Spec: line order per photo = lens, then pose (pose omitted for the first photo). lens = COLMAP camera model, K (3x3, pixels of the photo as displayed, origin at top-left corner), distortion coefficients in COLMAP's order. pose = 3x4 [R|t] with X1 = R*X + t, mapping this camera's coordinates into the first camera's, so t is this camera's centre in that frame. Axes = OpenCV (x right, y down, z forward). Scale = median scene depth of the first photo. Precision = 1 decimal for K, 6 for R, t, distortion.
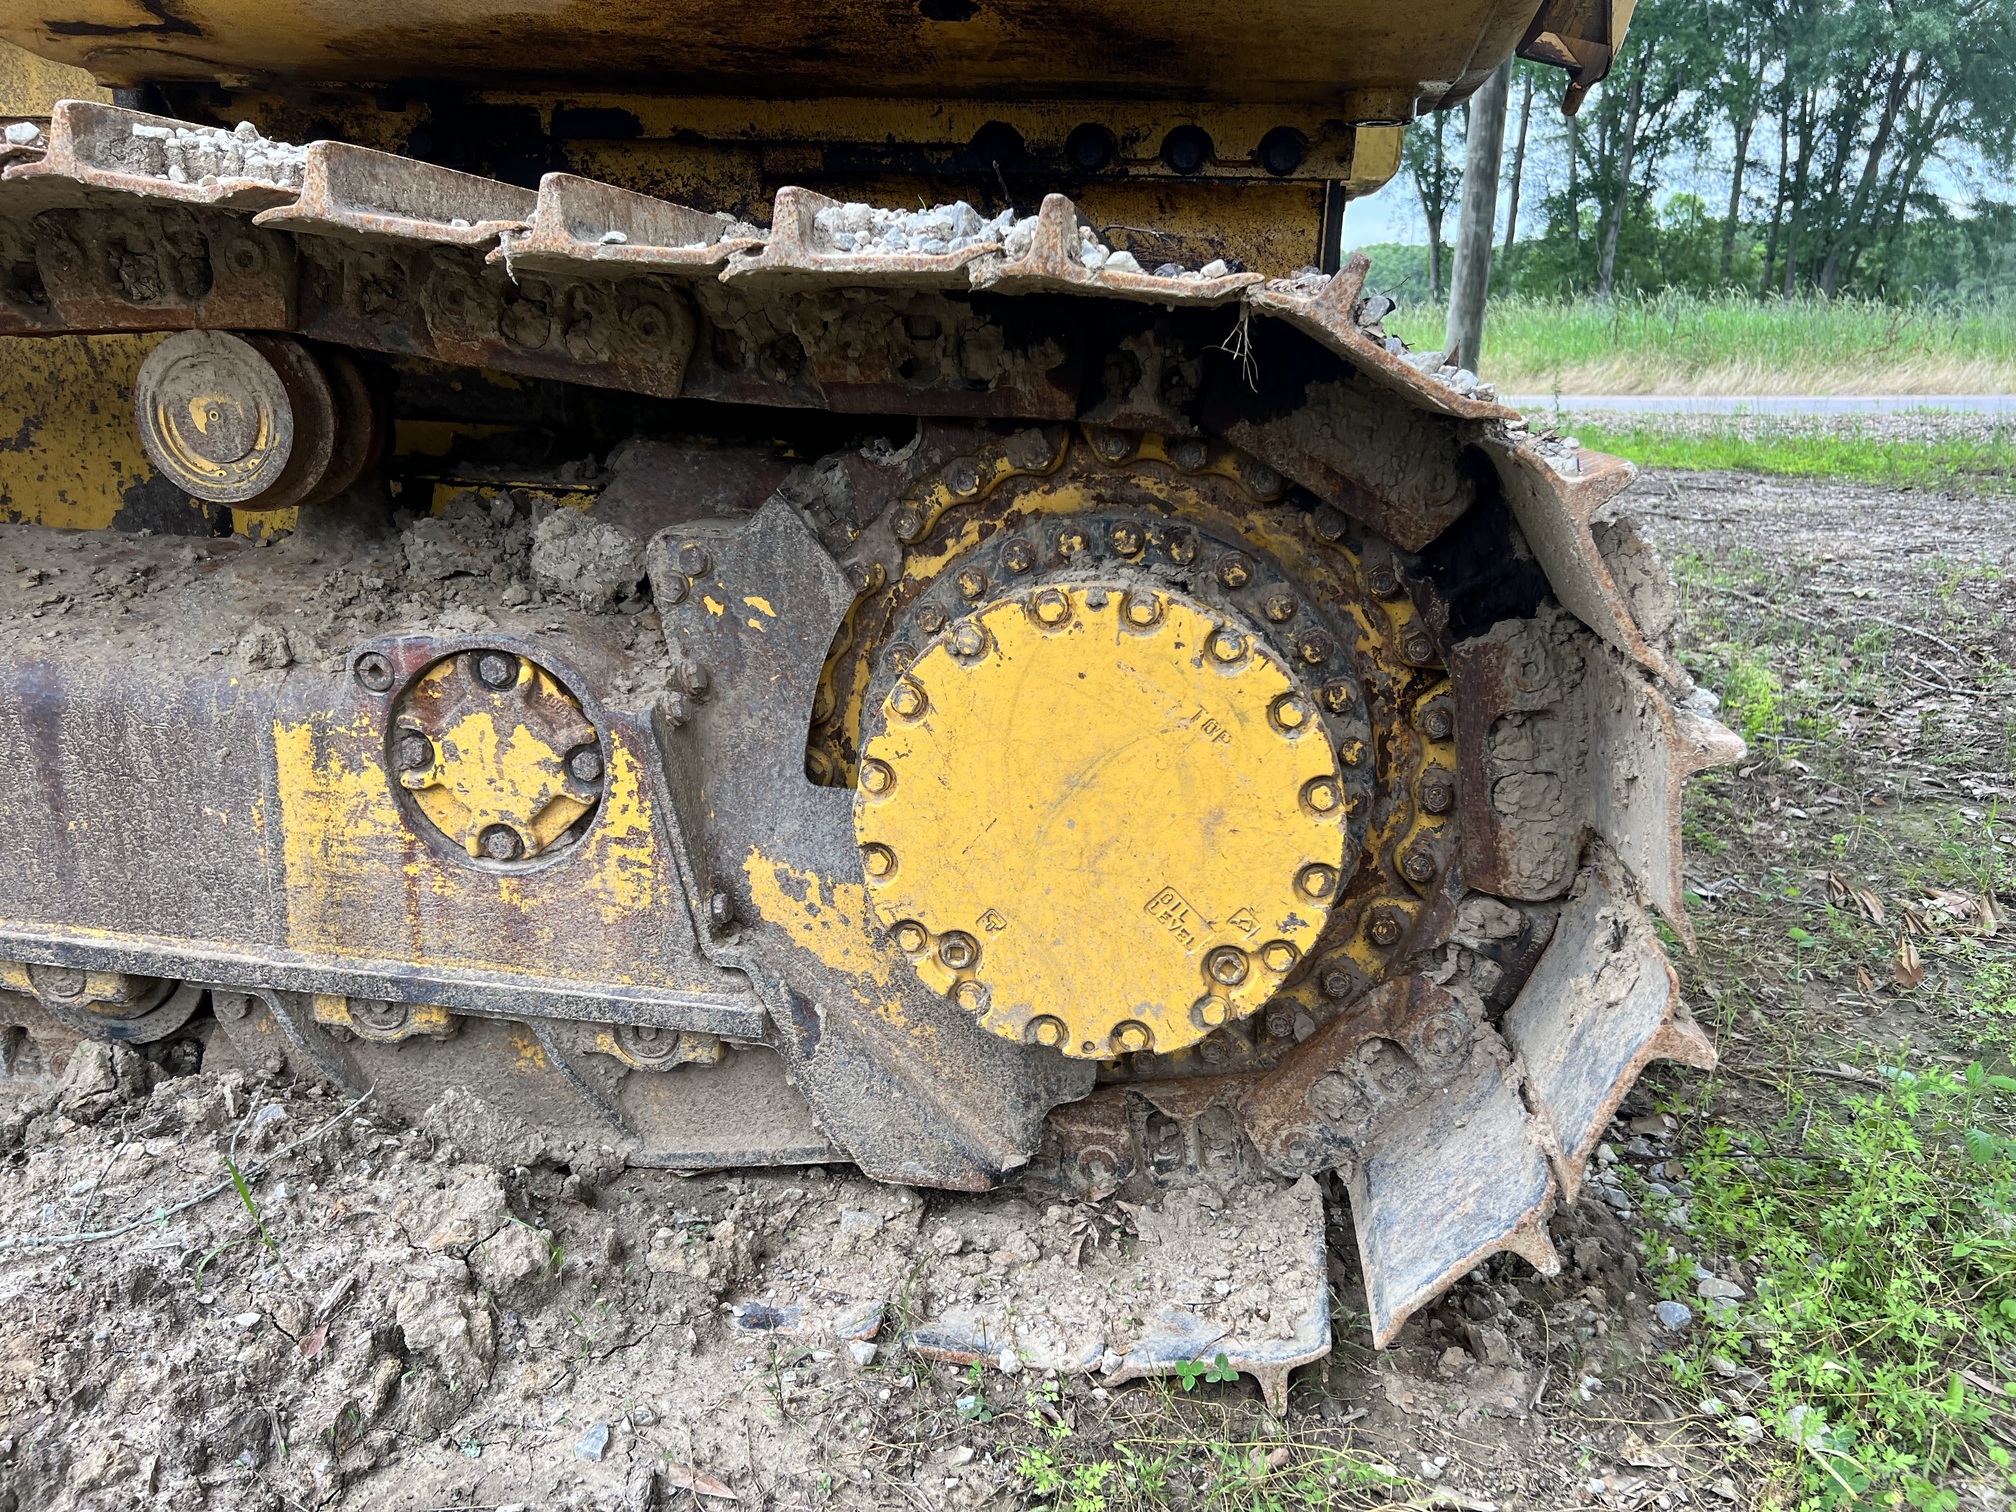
lens RADIAL K [[1523.7, 0, 1015.3], [0, 1523.7, 769.3], [0, 0, 1]] dist [0.060425, -0.072155]
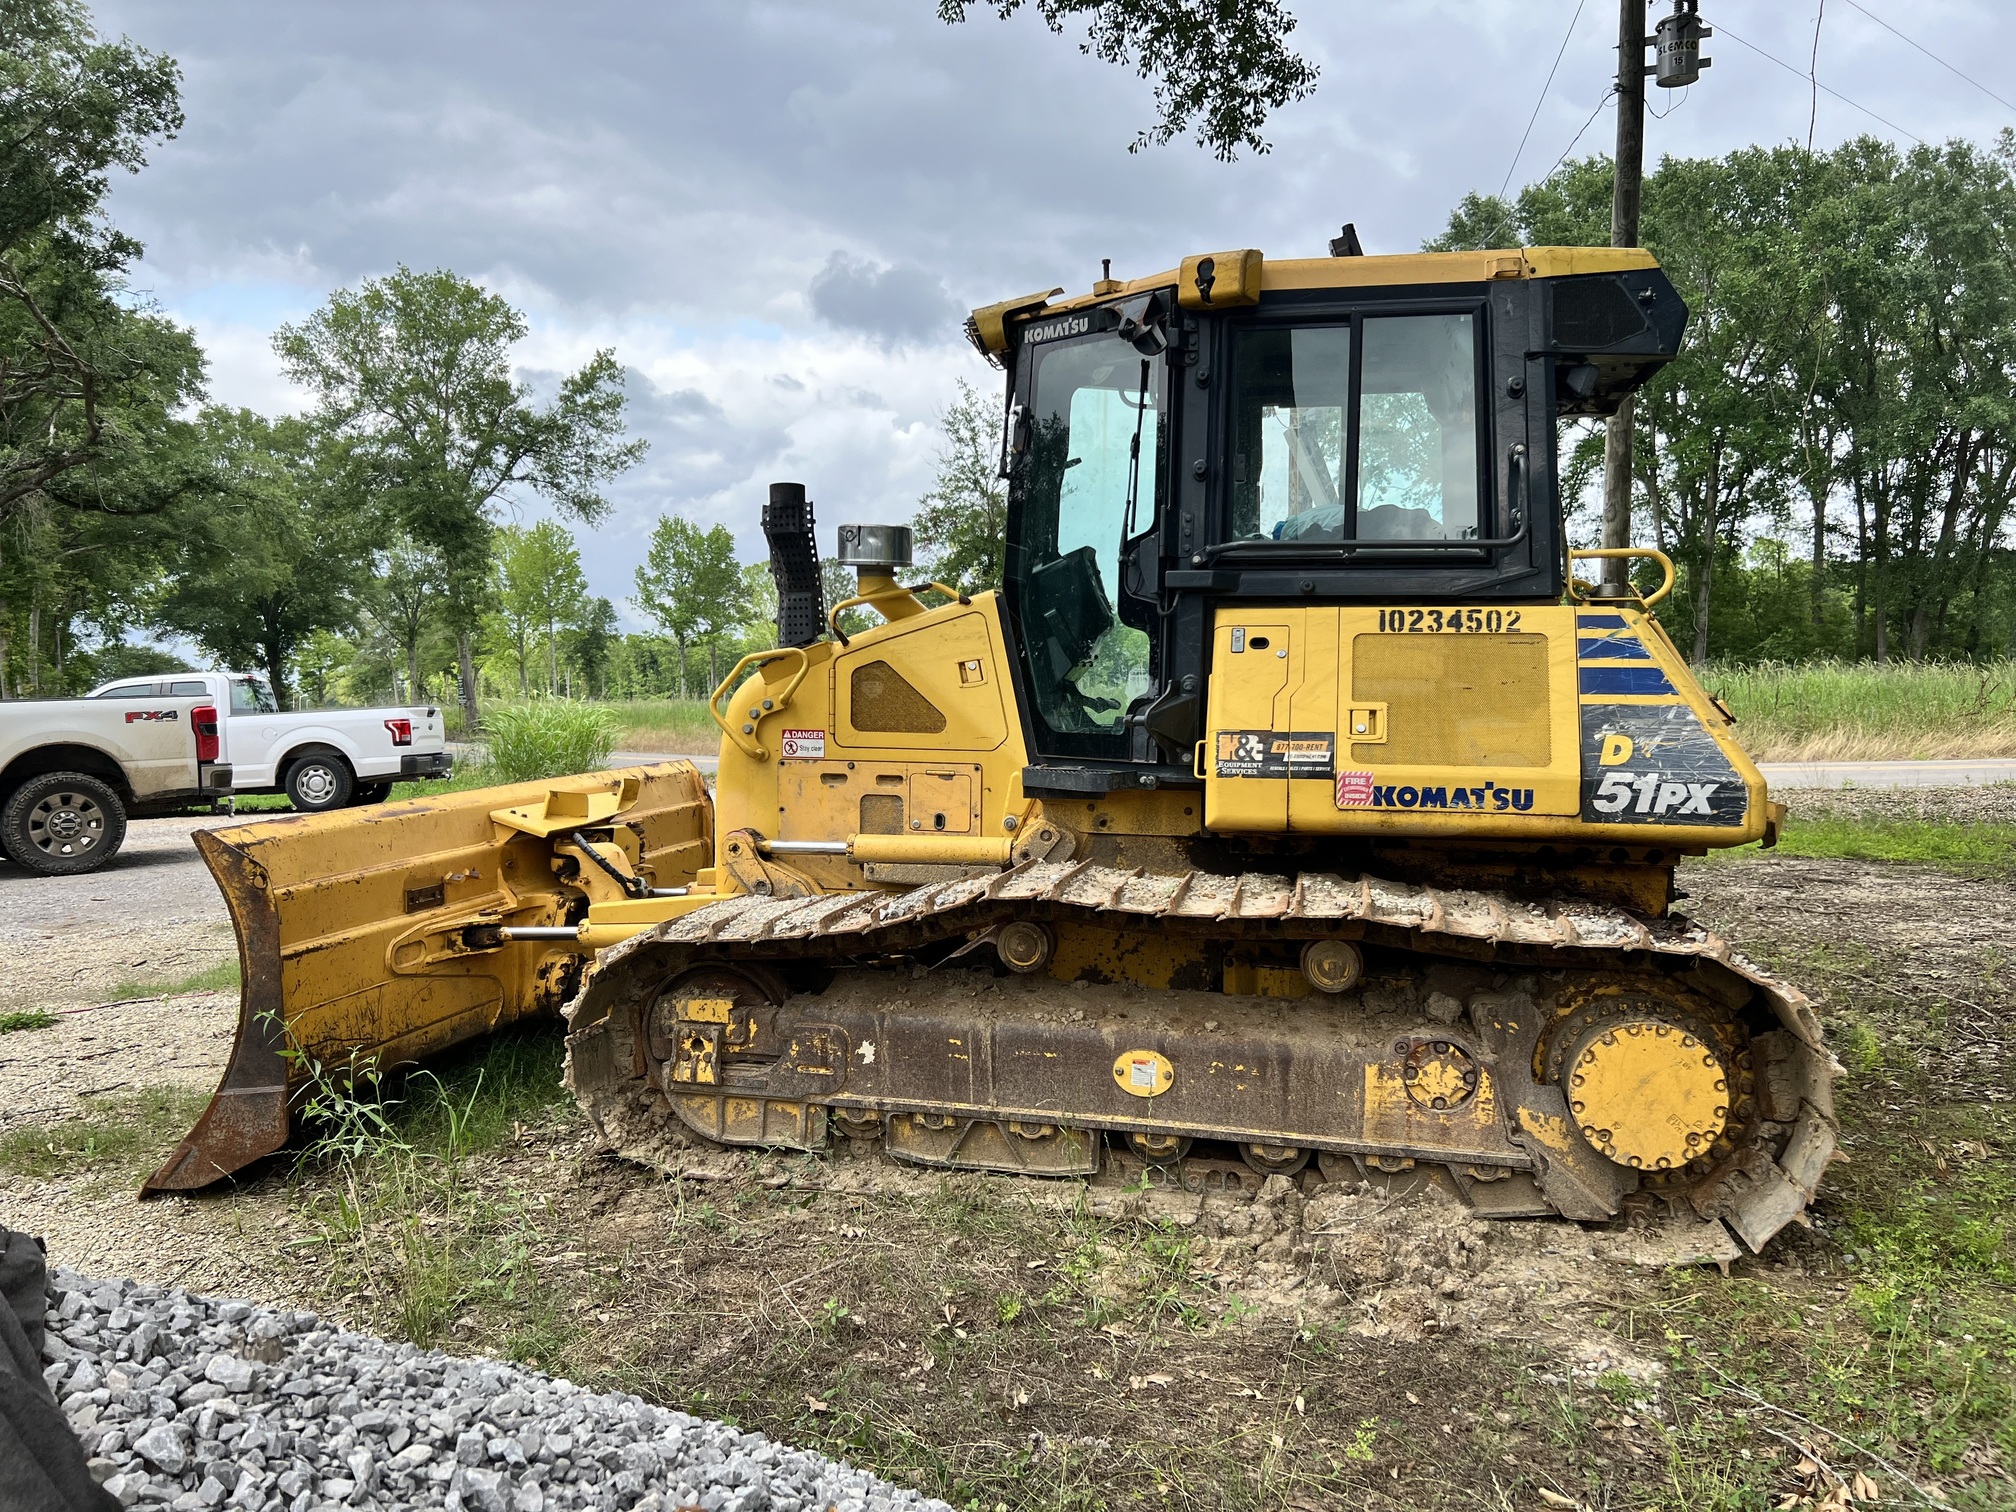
lens RADIAL K [[1523.7, 0, 998.8], [0, 1523.7, 766.2], [0, 0, 1]] dist [0.060425, -0.072155]
pose [[0.996988, -0.019534, -0.075059, -0.991479], [0.002854, 0.976350, -0.216178, 0.052023], [0.077506, 0.215312, 0.973465, -2.292497]]
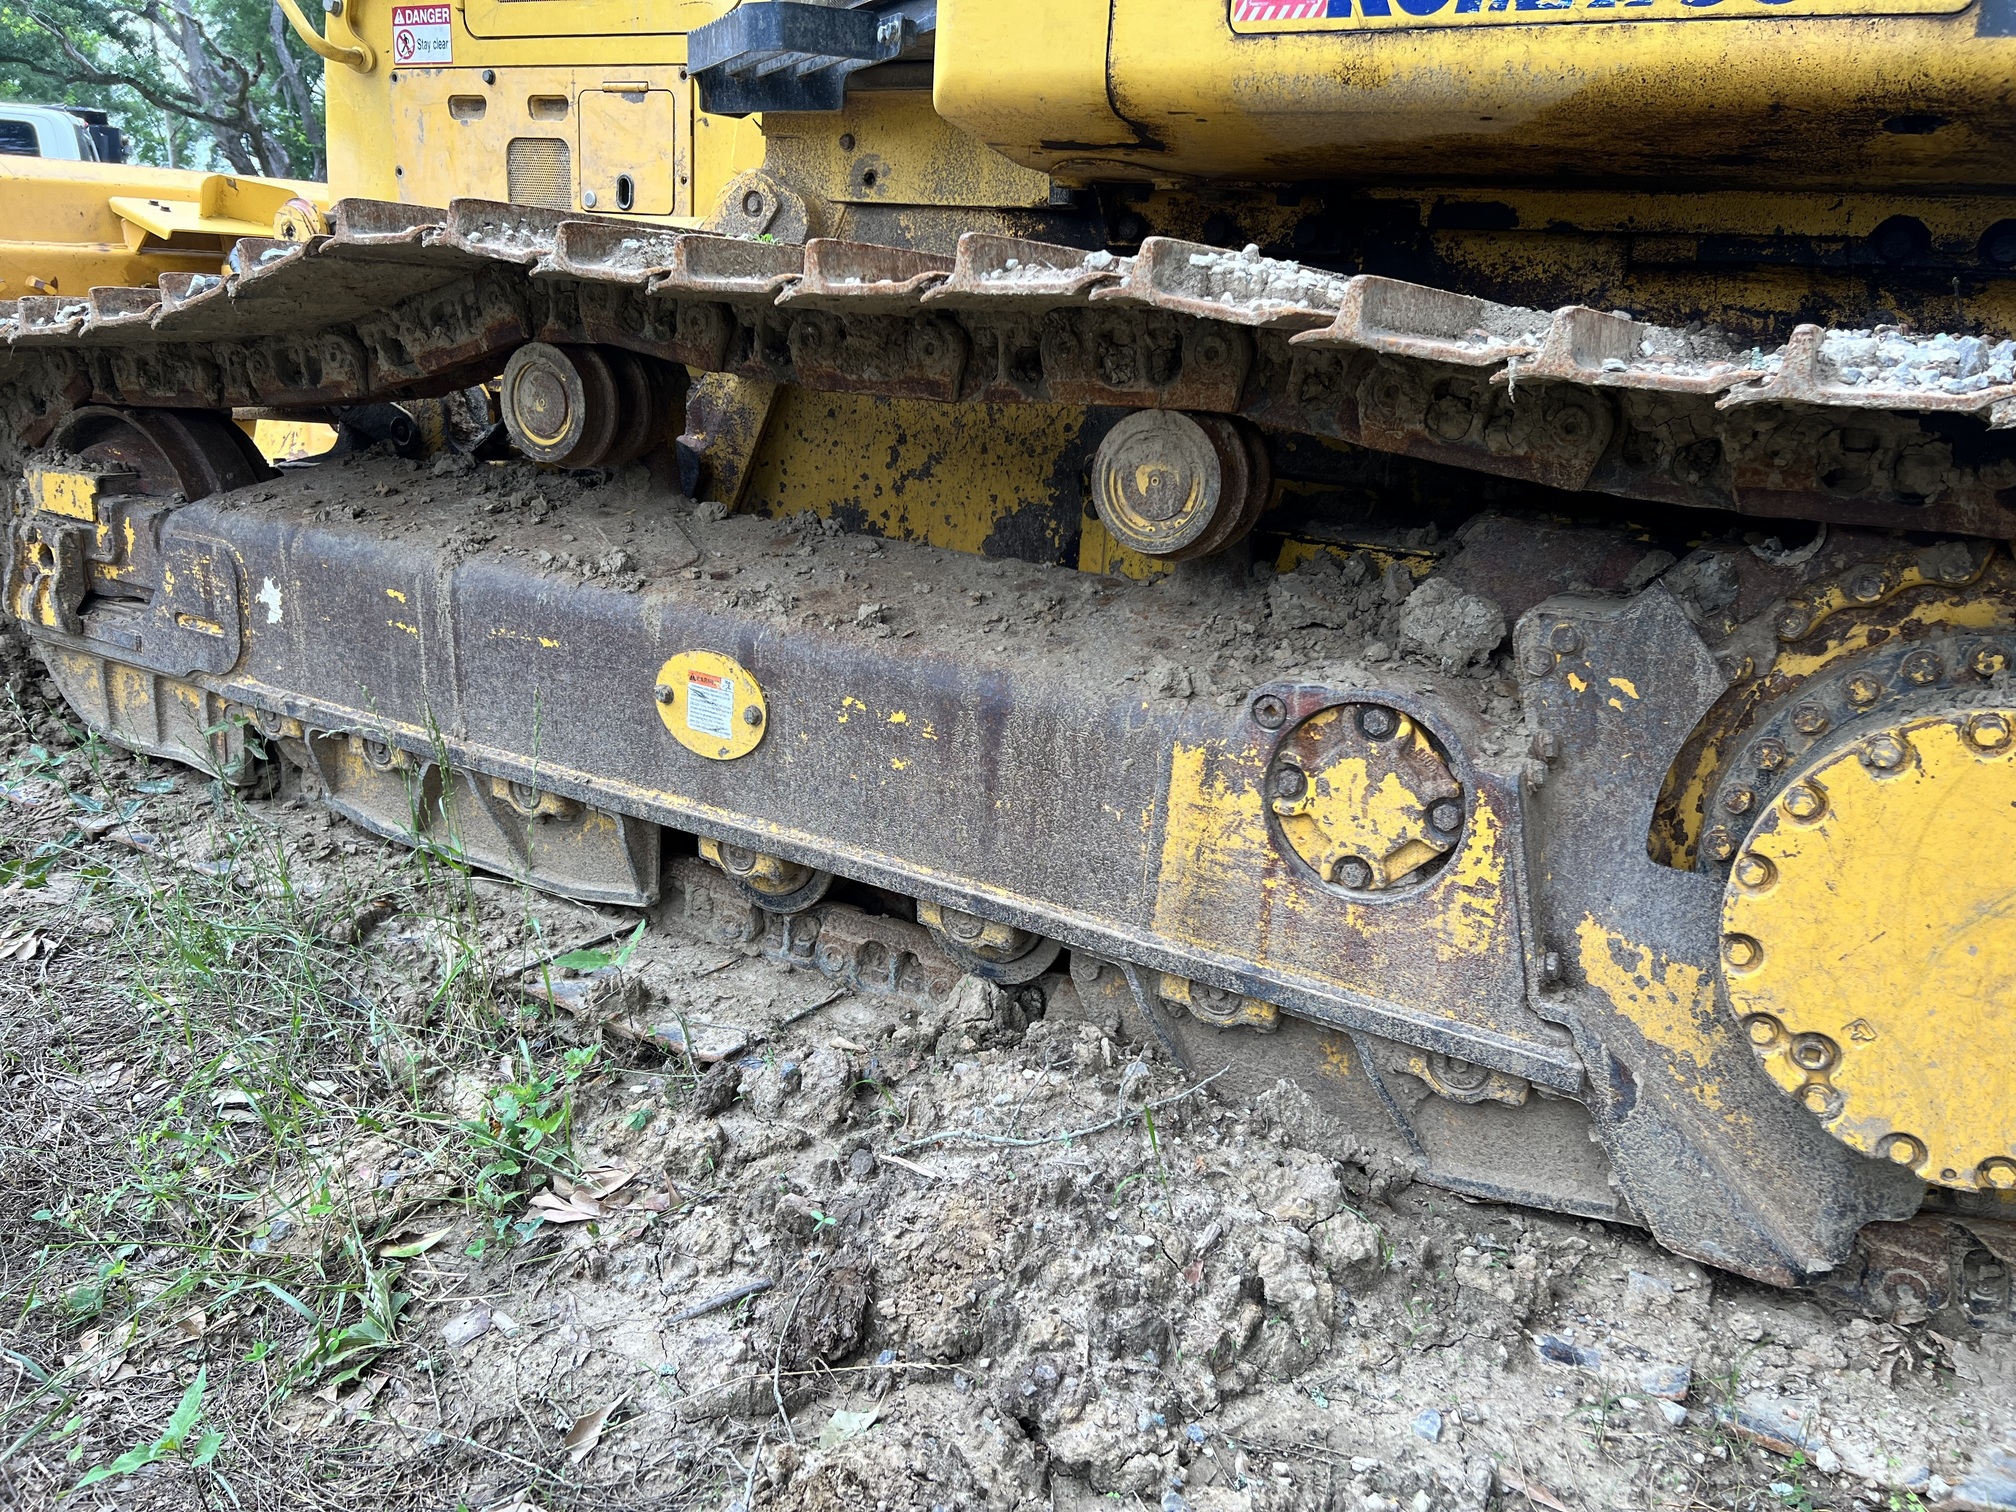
lens RADIAL K [[1523.7, 0, 1008.9], [0, 1523.7, 770.7], [0, 0, 1]] dist [0.060425, -0.072155]
pose [[0.926832, 0.129274, -0.352519, -0.184304], [-0.131349, 0.991170, 0.018138, -0.013773], [0.351751, 0.029492, 0.935629, -0.144227]]
